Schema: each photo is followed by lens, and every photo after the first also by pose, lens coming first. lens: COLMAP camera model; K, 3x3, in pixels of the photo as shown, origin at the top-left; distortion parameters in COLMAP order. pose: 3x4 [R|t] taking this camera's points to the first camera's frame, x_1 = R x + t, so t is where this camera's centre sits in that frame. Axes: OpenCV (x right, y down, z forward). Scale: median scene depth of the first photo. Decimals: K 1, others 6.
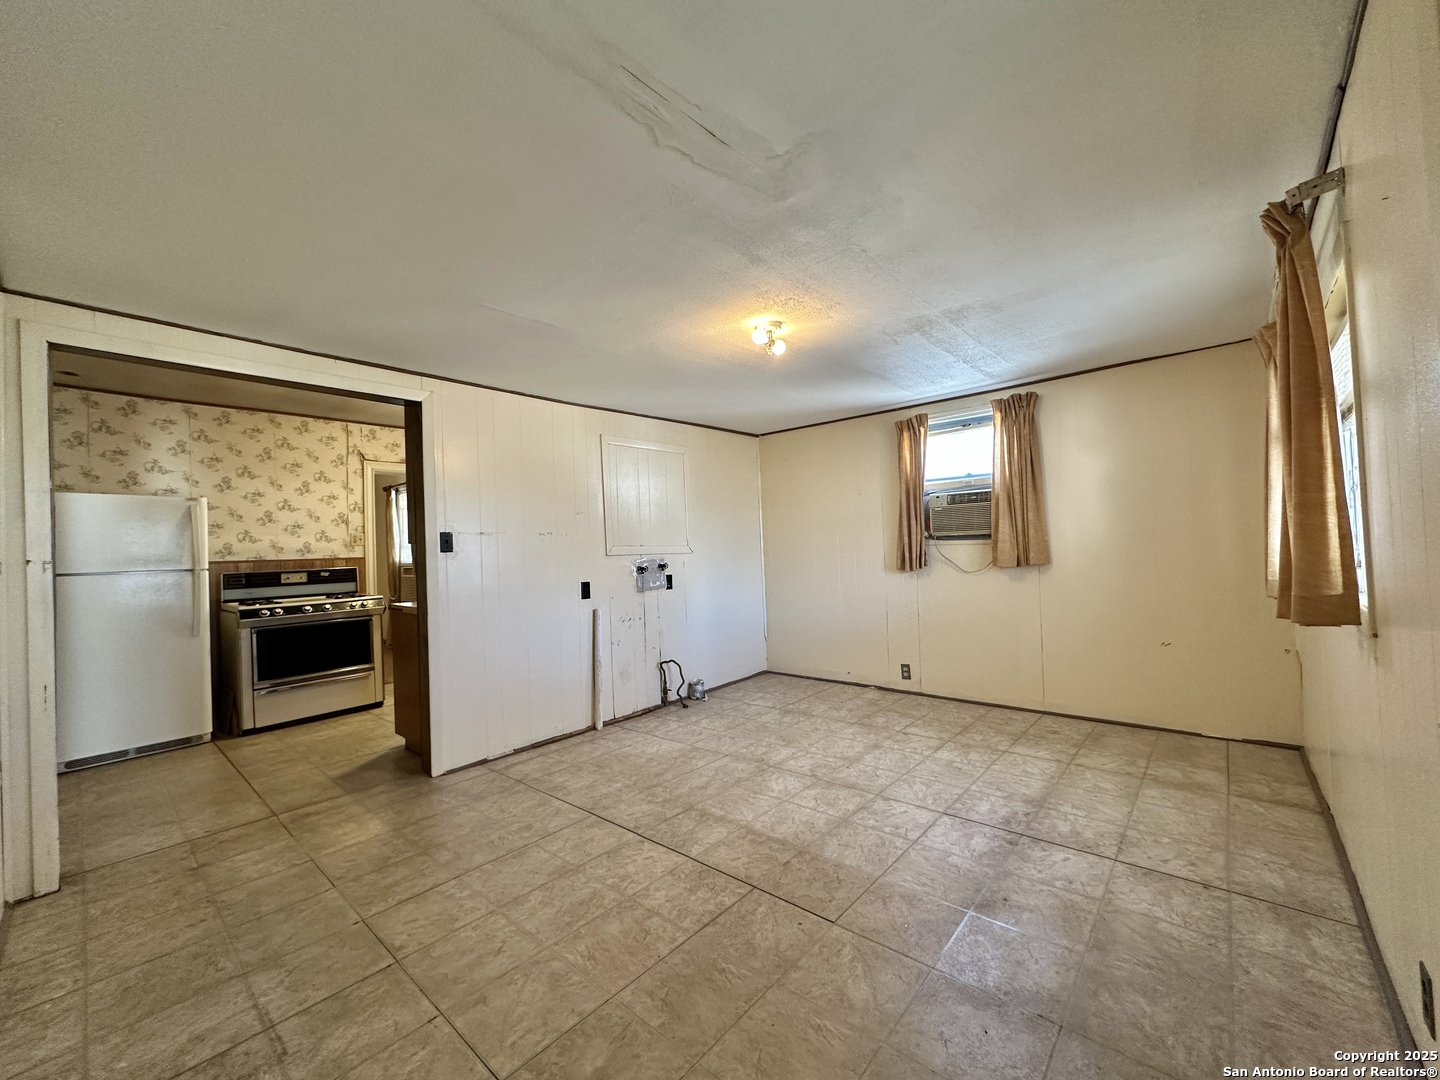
lens RADIAL K [[577.4, 0, 719.9], [0, 577.4, 539.3], [0, 0, 1]] dist [-0.002836, 0.000242]
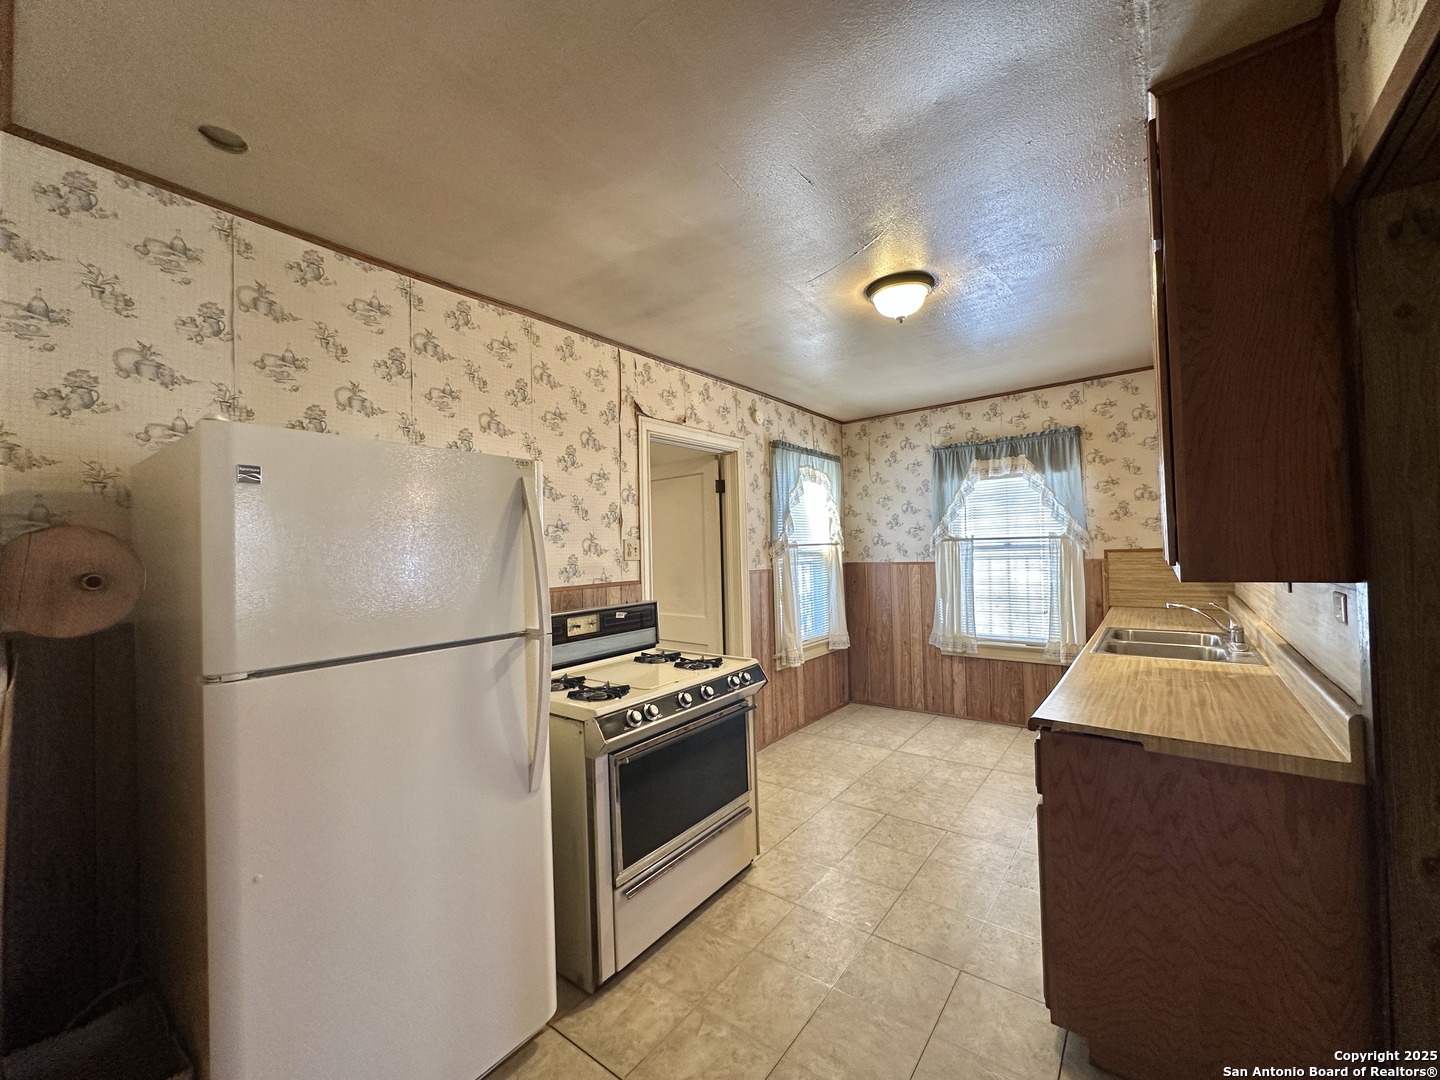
lens RADIAL K [[577.4, 0, 720.2], [0, 577.4, 537.8], [0, 0, 1]] dist [-0.002836, 0.000242]
pose [[0.997496, 0.006485, 0.070420, -0.604977], [-0.005997, 0.999957, -0.007125, -0.008944], [-0.070463, 0.006685, 0.997492, 0.430483]]
